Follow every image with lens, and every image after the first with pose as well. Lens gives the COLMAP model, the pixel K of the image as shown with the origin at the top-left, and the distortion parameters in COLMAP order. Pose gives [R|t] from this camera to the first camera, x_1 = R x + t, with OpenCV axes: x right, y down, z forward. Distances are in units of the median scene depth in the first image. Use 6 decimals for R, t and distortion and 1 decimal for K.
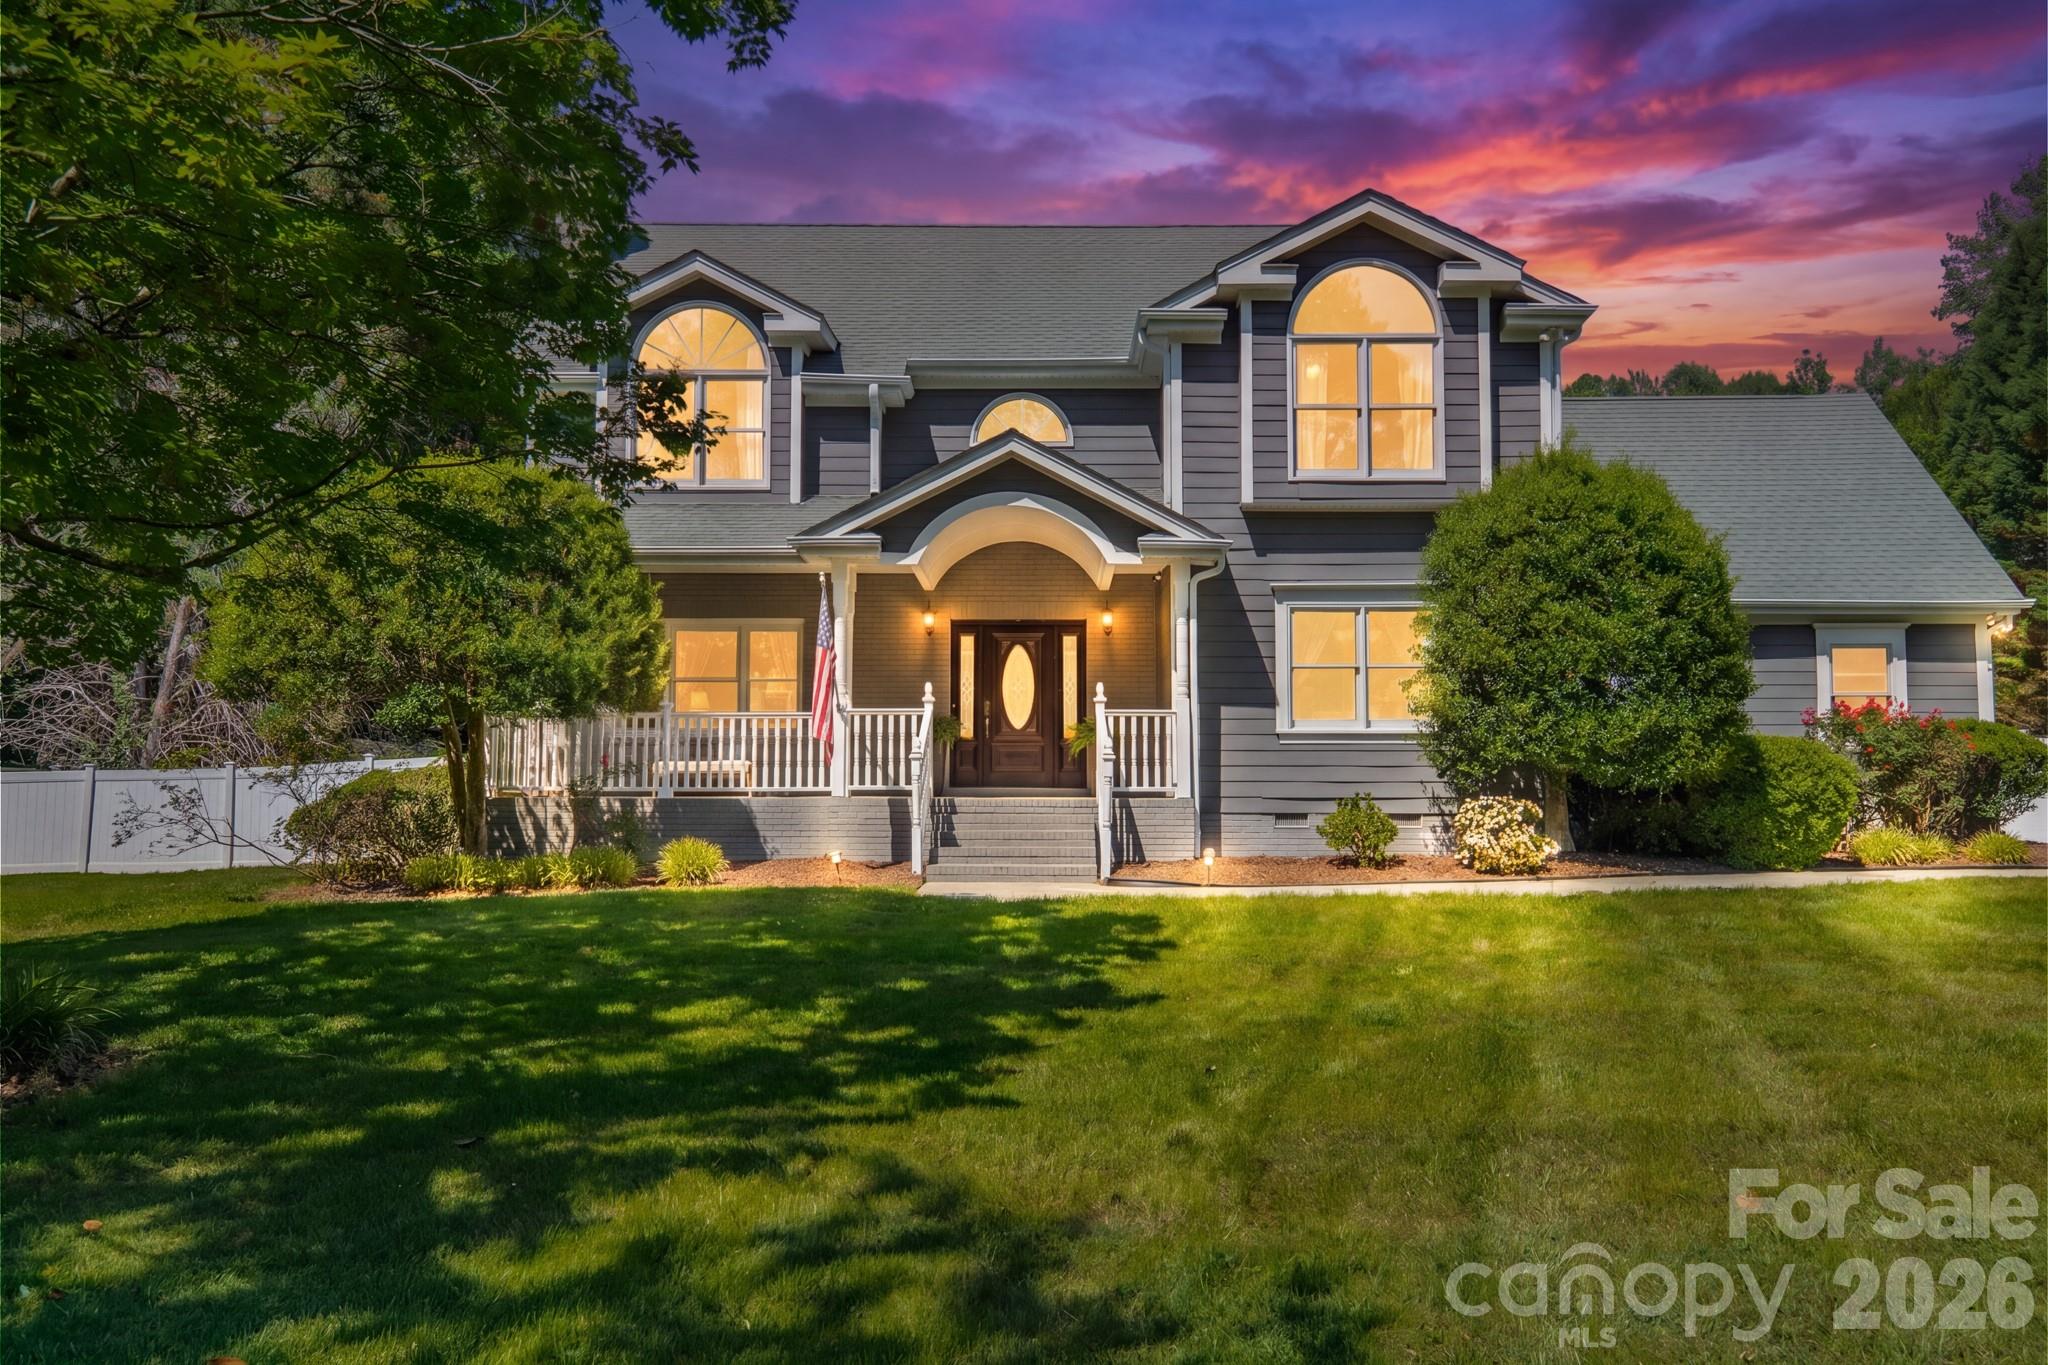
lens RADIAL K [[1638.9, 0, 1020.3], [0, 1638.9, 703.7], [0, 0, 1]] dist [0.062238, 0.001741]
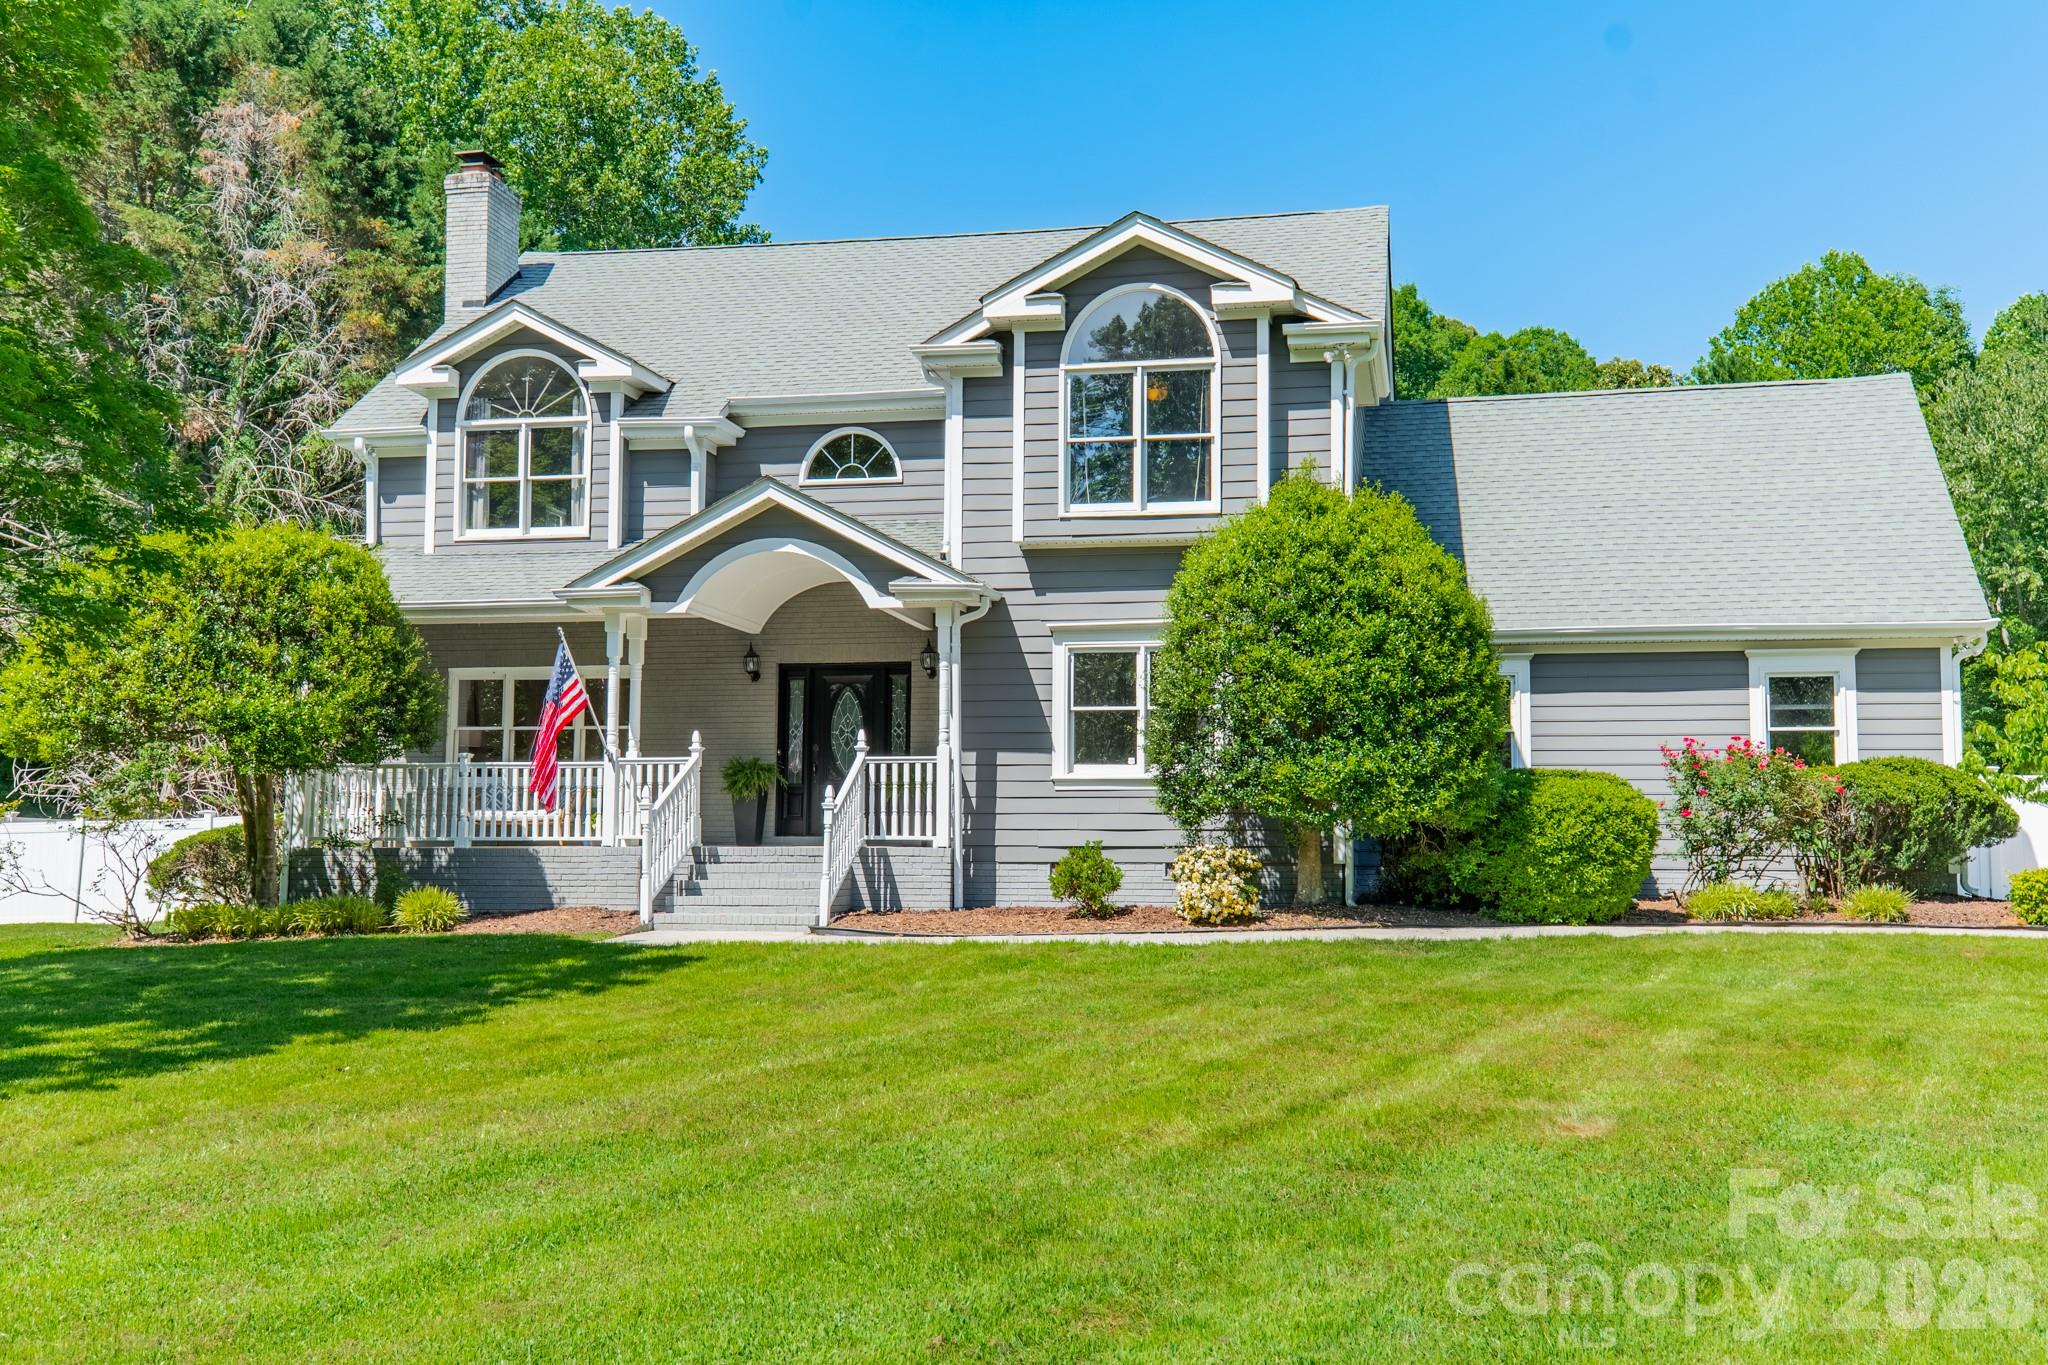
lens RADIAL K [[1998.7, 0, 1023.2], [0, 1998.7, 719.7], [0, 0, 1]] dist [0.100578, 0.000929]
pose [[0.982285, -0.012037, -0.187007, 0.360519], [0.011127, 0.999921, -0.005915, -0.010356], [0.187064, 0.003729, 0.982341, -0.157387]]
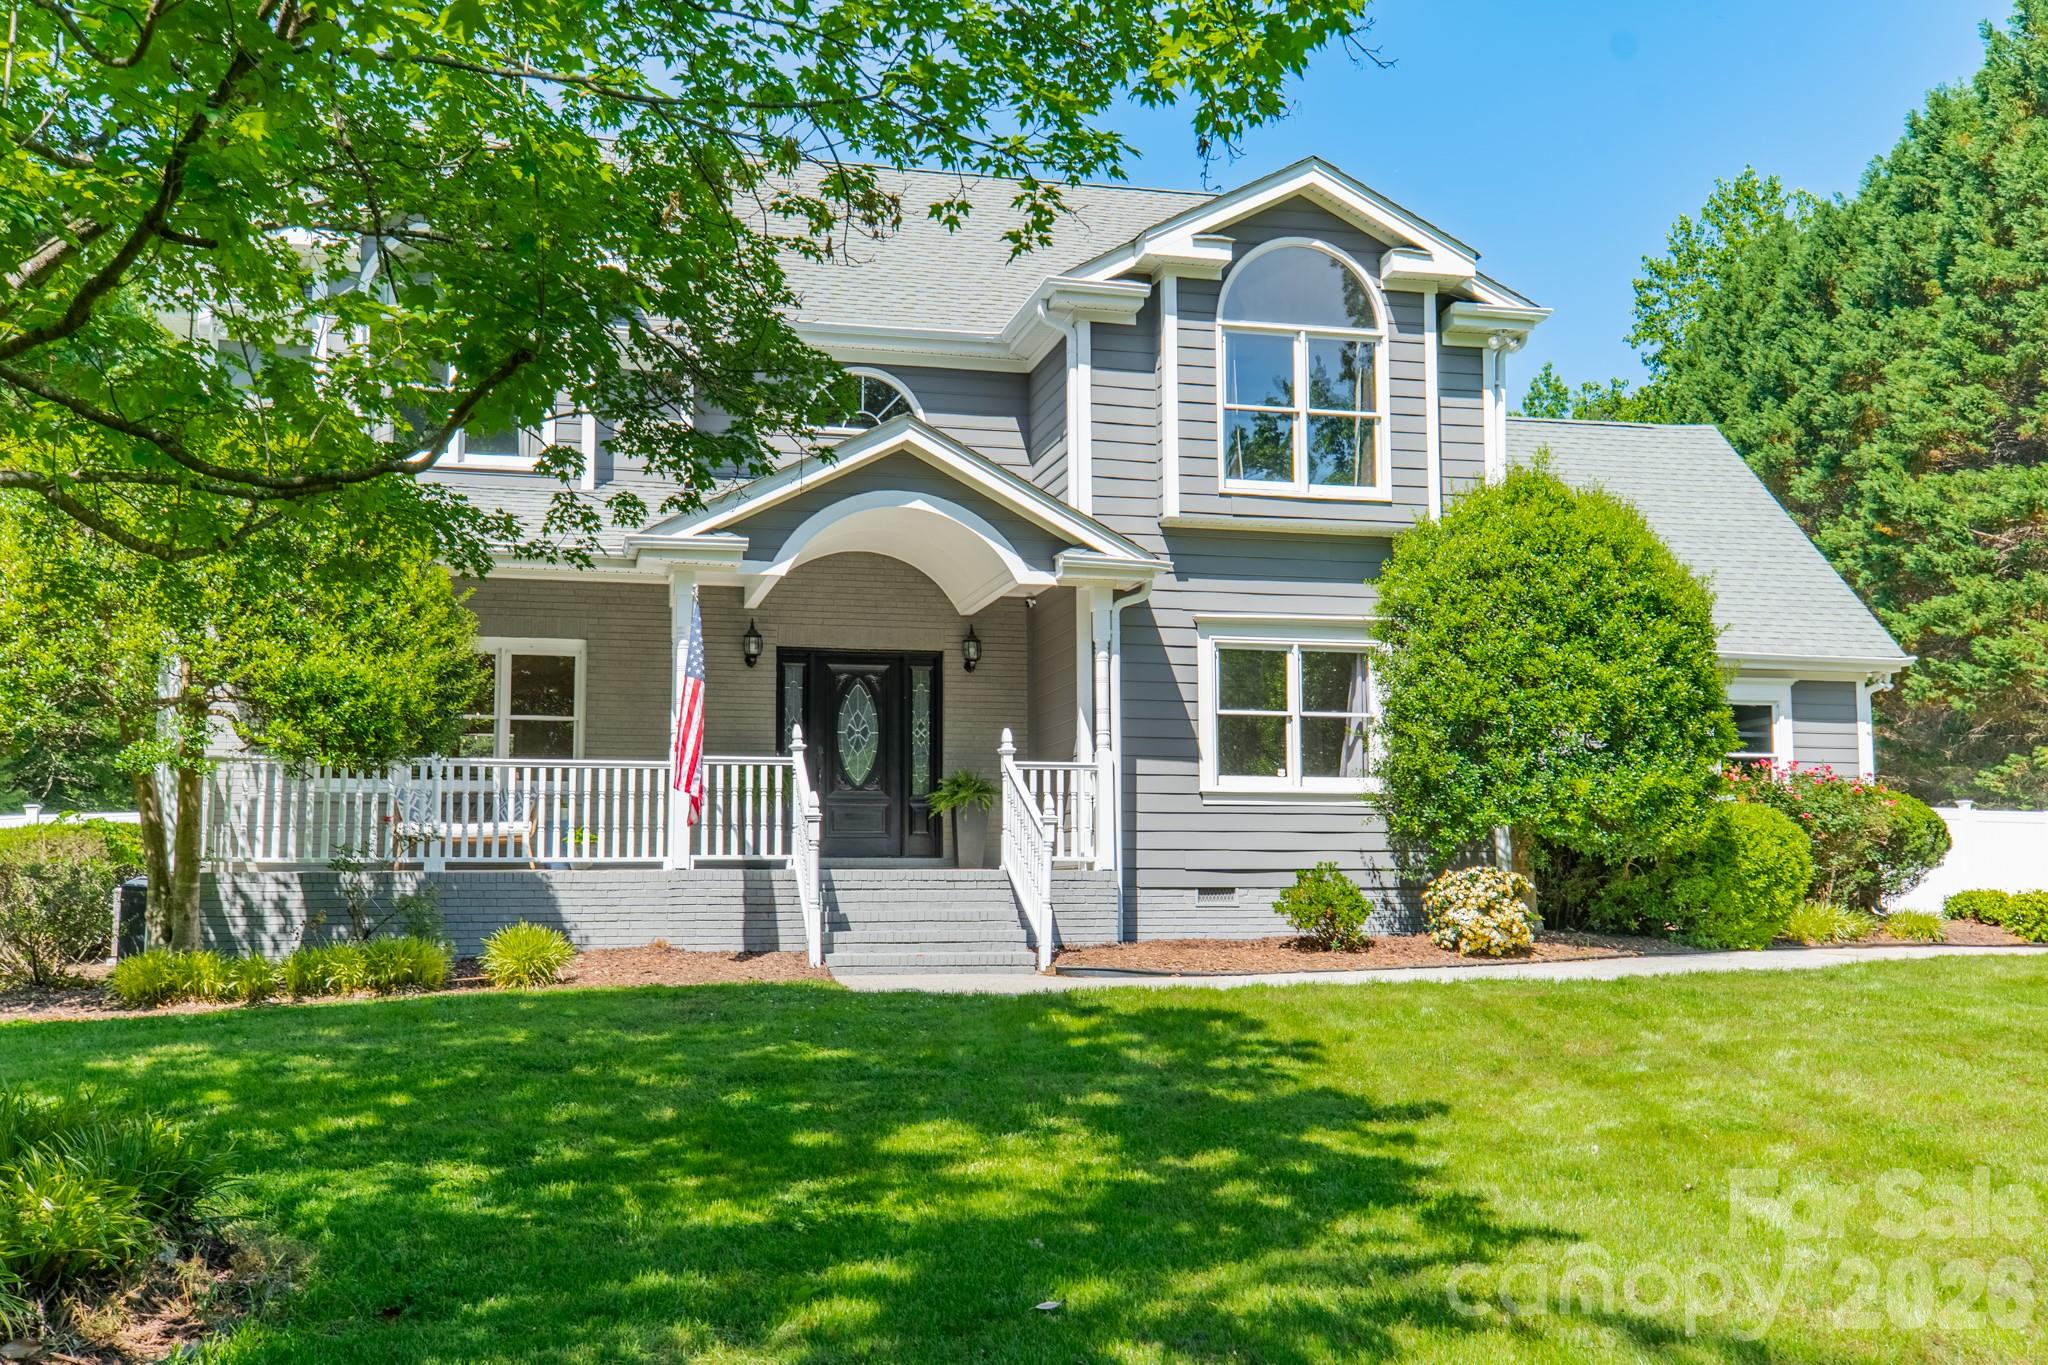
lens RADIAL K [[1998.7, 0, 1023.2], [0, 1998.7, 719.7], [0, 0, 1]] dist [0.100578, 0.000929]
pose [[0.967144, 0.017422, 0.253633, -0.192648], [-0.013003, 0.999733, -0.019088, 0.001626], [-0.253898, 0.015163, 0.967112, 0.032853]]
